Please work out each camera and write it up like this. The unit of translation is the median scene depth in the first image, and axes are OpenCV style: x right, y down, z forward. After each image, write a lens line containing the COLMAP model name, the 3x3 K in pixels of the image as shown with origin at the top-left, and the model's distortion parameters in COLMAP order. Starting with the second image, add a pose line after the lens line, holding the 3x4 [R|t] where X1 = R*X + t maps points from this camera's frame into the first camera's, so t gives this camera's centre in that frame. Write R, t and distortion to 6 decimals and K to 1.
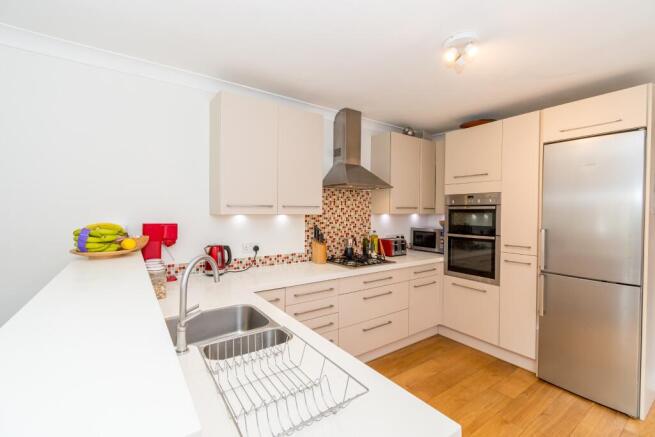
lens RADIAL K [[286.4, 0, 330.1], [0, 286.4, 214.5], [0, 0, 1]] dist [0.001706, 0.000136]
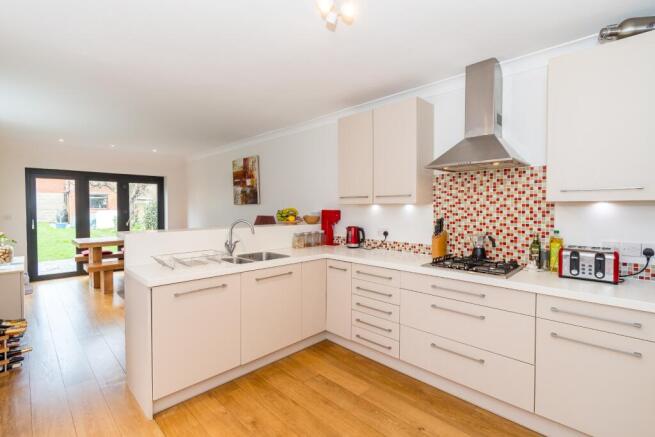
lens RADIAL K [[286.4, 0, 330.1], [0, 286.4, 214.5], [0, 0, 1]] dist [0.001706, 0.000136]
pose [[0.197388, 0.016935, -0.980179, 0.711549], [-0.012650, 0.999812, 0.014726, 0.022296], [0.980244, 0.009493, 0.197565, 0.460897]]
